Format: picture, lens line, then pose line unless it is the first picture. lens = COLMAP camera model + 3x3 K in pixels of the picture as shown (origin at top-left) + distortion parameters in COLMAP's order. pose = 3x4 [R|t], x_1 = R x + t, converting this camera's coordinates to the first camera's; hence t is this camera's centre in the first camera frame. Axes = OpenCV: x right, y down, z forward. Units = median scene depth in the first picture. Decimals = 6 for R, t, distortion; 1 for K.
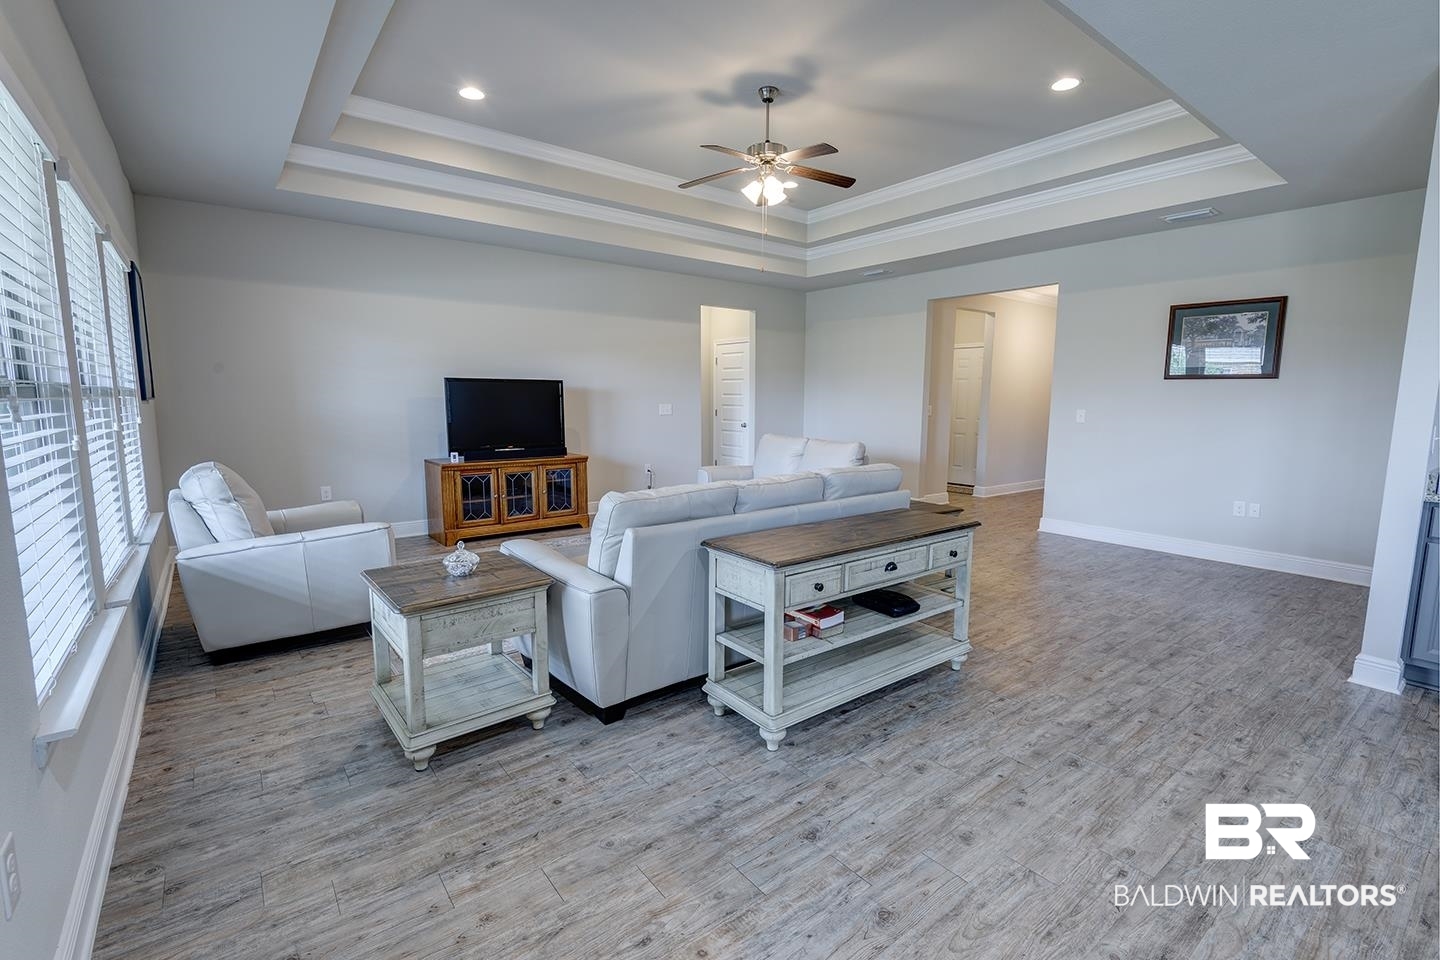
lens RADIAL K [[661.2, 0, 724.4], [0, 661.2, 477.6], [0, 0, 1]] dist [0.012890, -0.005629]
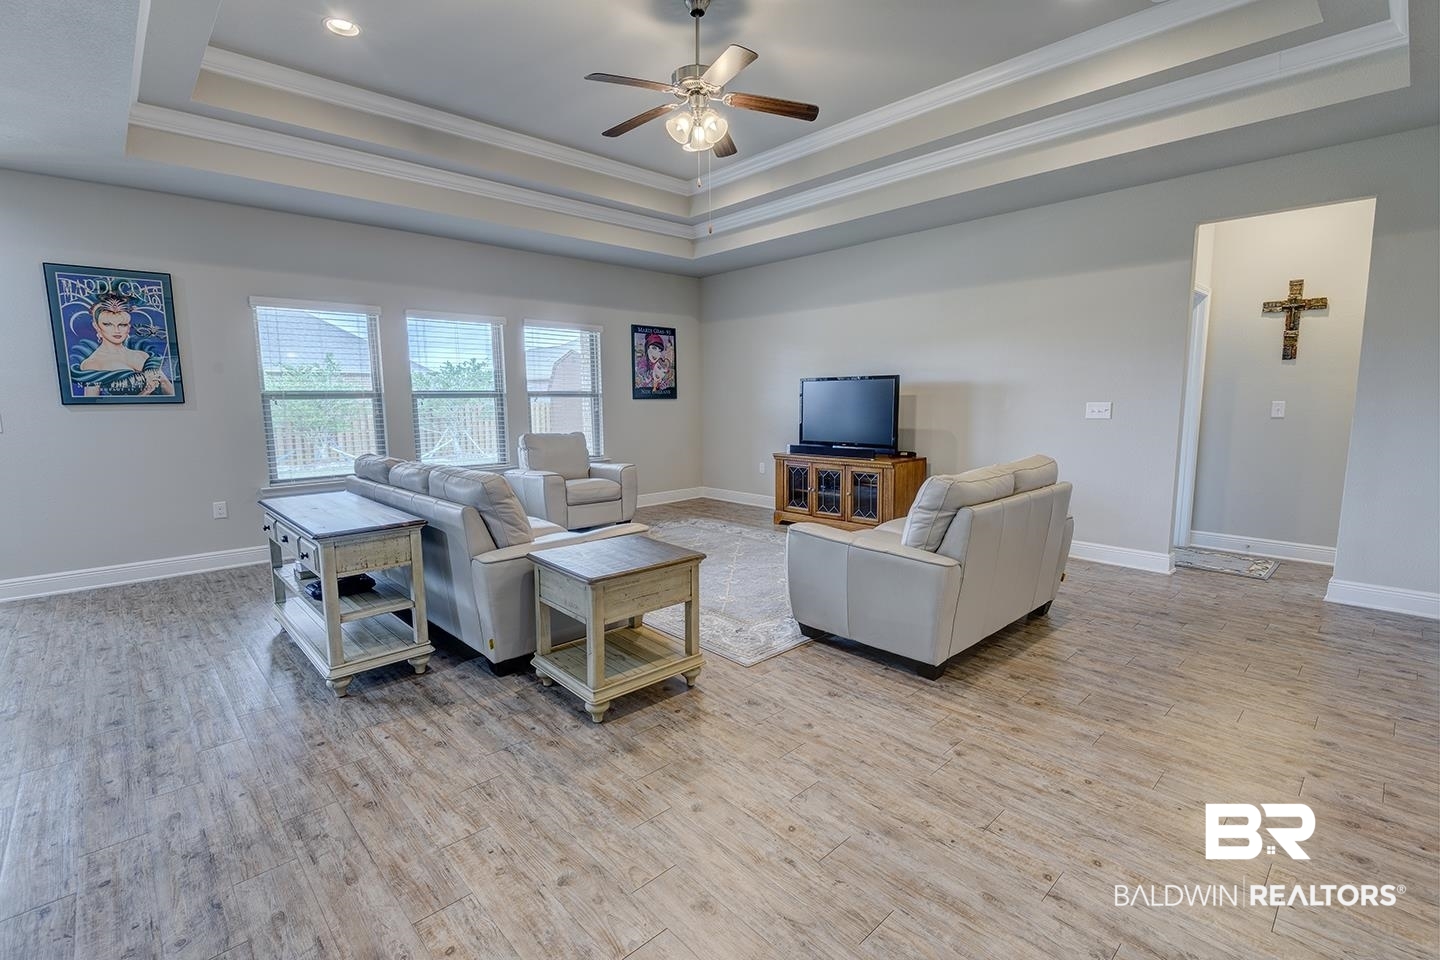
lens RADIAL K [[661.2, 0, 724.7], [0, 661.2, 483.4], [0, 0, 1]] dist [0.012890, -0.005629]
pose [[0.081585, 0.126455, -0.988612, 1.020597], [-0.112915, 0.986705, 0.116893, -0.132485], [0.990250, 0.102092, 0.094779, 1.142630]]
